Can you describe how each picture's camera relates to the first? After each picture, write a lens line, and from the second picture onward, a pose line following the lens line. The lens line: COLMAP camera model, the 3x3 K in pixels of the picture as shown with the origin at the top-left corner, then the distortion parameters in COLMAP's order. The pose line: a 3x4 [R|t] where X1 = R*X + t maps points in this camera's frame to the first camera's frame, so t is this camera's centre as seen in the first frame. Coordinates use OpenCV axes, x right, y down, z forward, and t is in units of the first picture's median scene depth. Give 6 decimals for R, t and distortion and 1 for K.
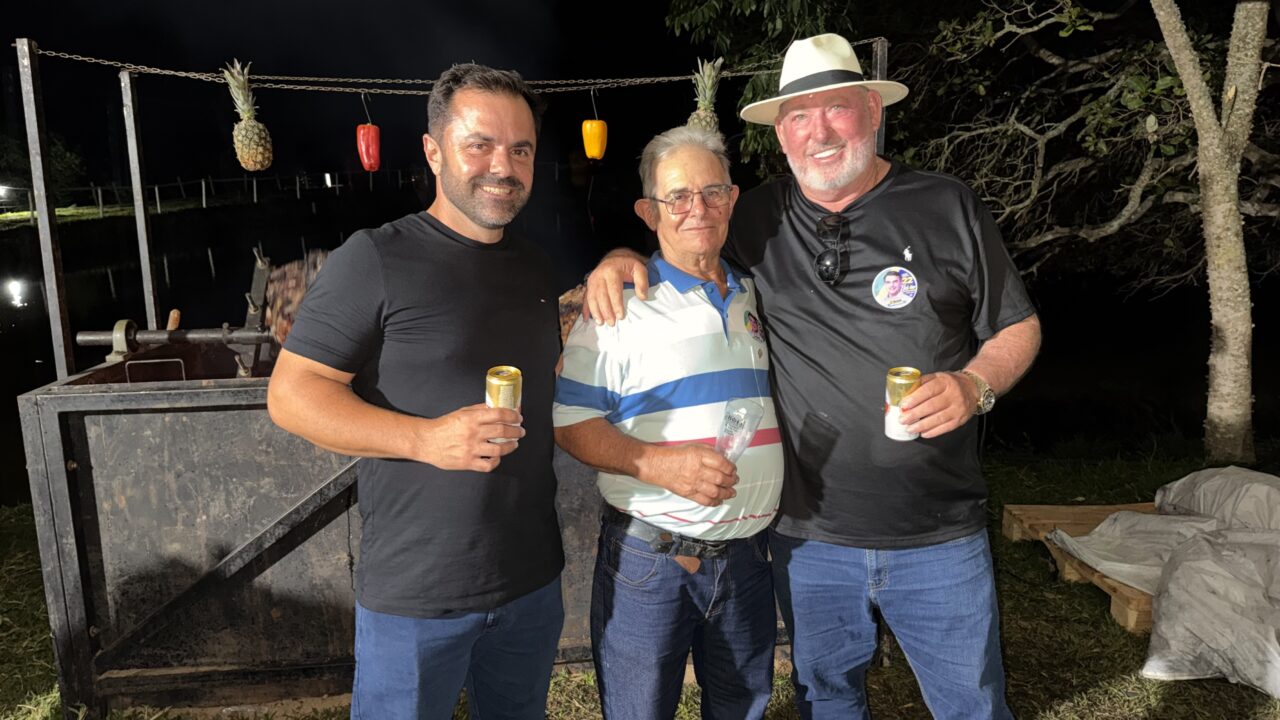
lens RADIAL K [[907.3, 0, 637.2], [0, 907.3, 360.4], [0, 0, 1]] dist [0.022111, -0.034010]
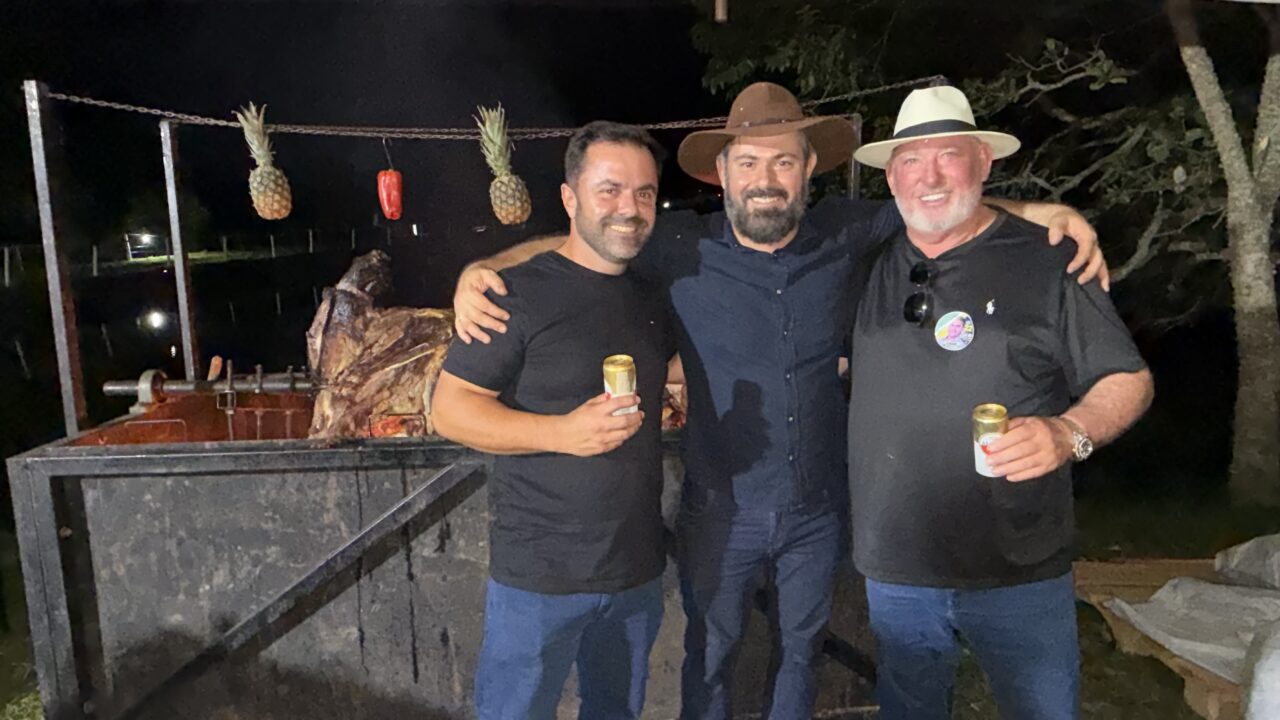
lens RADIAL K [[772.3, 0, 629.7], [0, 772.3, 363.8], [0, 0, 1]] dist [-0.004484, 0.004343]
pose [[0.998379, 0.010212, -0.055999, 0.000484], [-0.011537, 0.999660, -0.023386, -0.034335], [0.055741, 0.023995, 0.998157, 0.176351]]
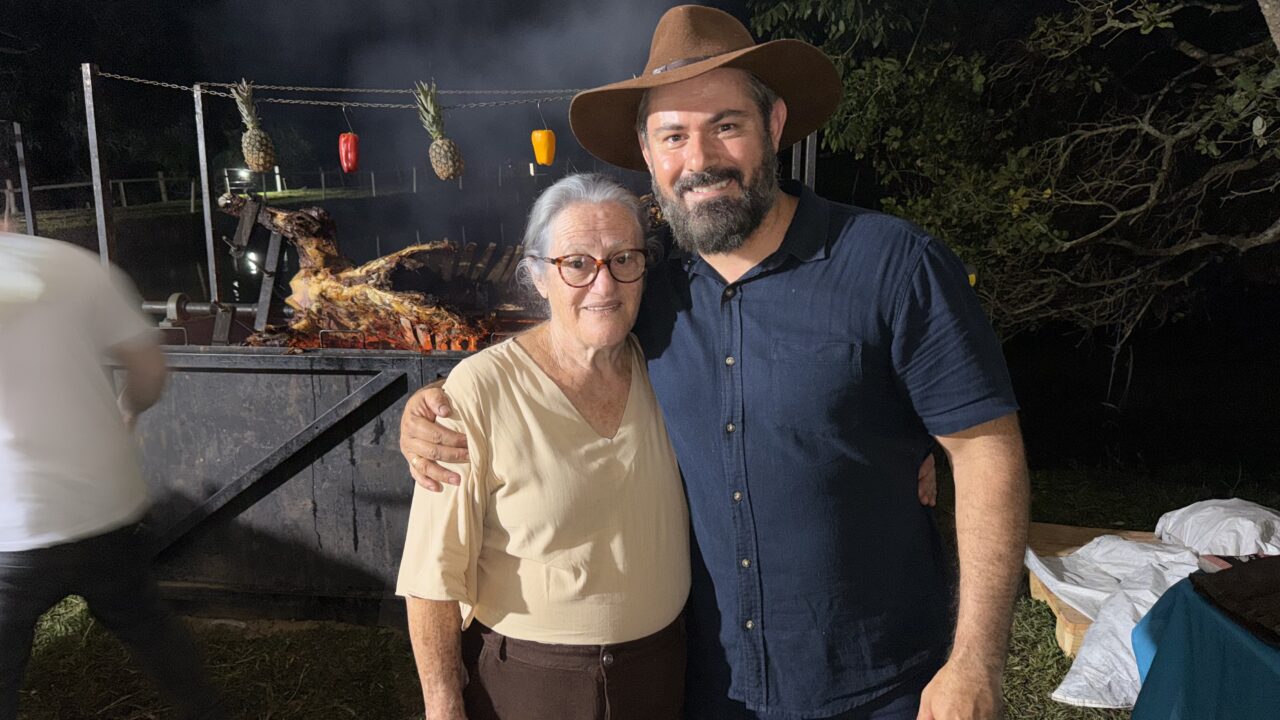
lens RADIAL K [[907.3, 0, 642.0], [0, 907.3, 358.0], [0, 0, 1]] dist [0.022111, -0.034010]
pose [[0.976884, 0.056499, -0.206168, 0.261852], [-0.054748, 0.998399, 0.014192, -0.008751], [0.206640, -0.002577, 0.978414, -0.045909]]
